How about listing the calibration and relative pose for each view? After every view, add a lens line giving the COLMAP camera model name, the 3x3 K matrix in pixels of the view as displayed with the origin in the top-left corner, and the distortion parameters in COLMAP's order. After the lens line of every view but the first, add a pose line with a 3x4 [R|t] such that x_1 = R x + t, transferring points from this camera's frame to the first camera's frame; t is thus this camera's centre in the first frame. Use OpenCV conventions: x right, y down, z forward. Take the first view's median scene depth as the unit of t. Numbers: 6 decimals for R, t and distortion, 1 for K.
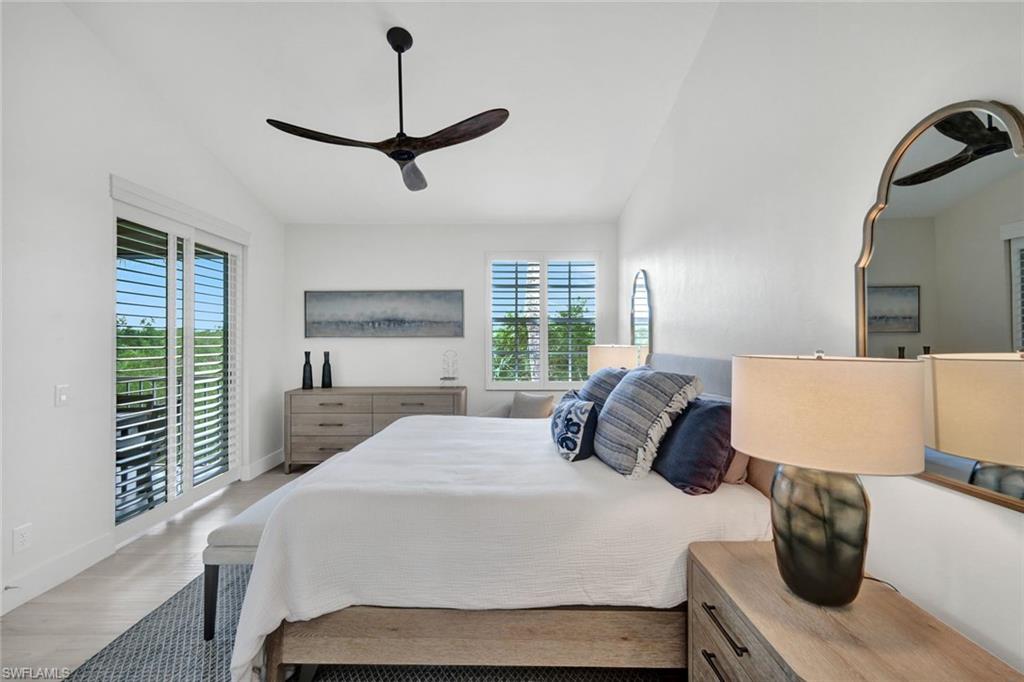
lens RADIAL K [[446.0, 0, 509.2], [0, 446.0, 337.0], [0, 0, 1]] dist [0.006249, -0.001360]
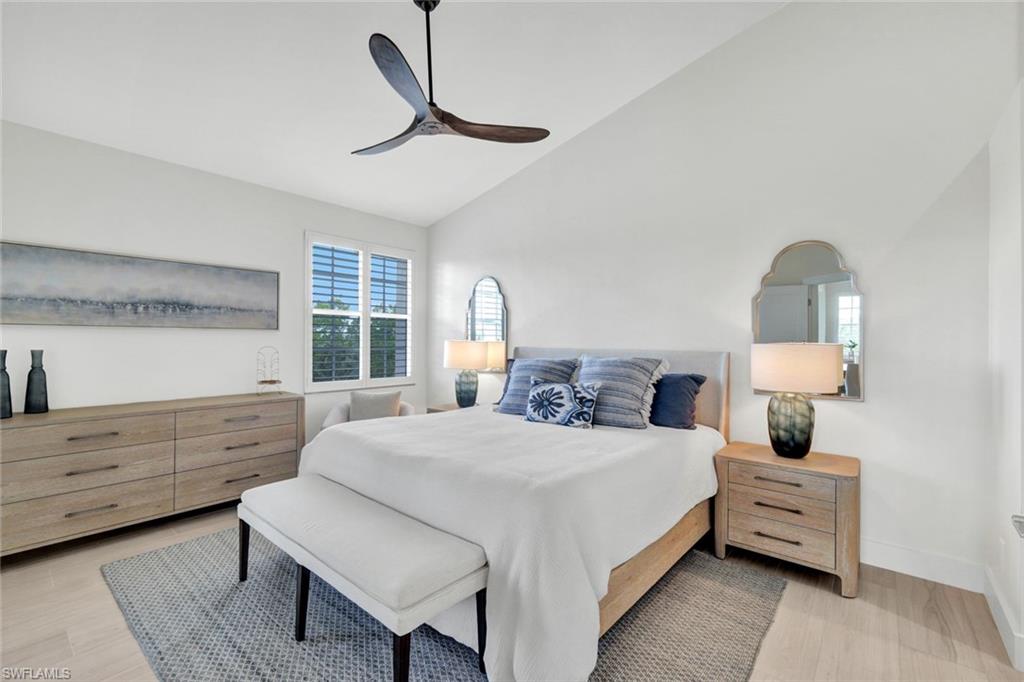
lens RADIAL K [[446.0, 0, 505.4], [0, 446.0, 343.4], [0, 0, 1]] dist [0.006249, -0.001360]
pose [[0.645792, -0.000831, 0.763513, -0.459759], [-0.013462, 0.999832, 0.012474, 0.008552], [-0.763394, -0.018334, 0.645673, 0.166305]]
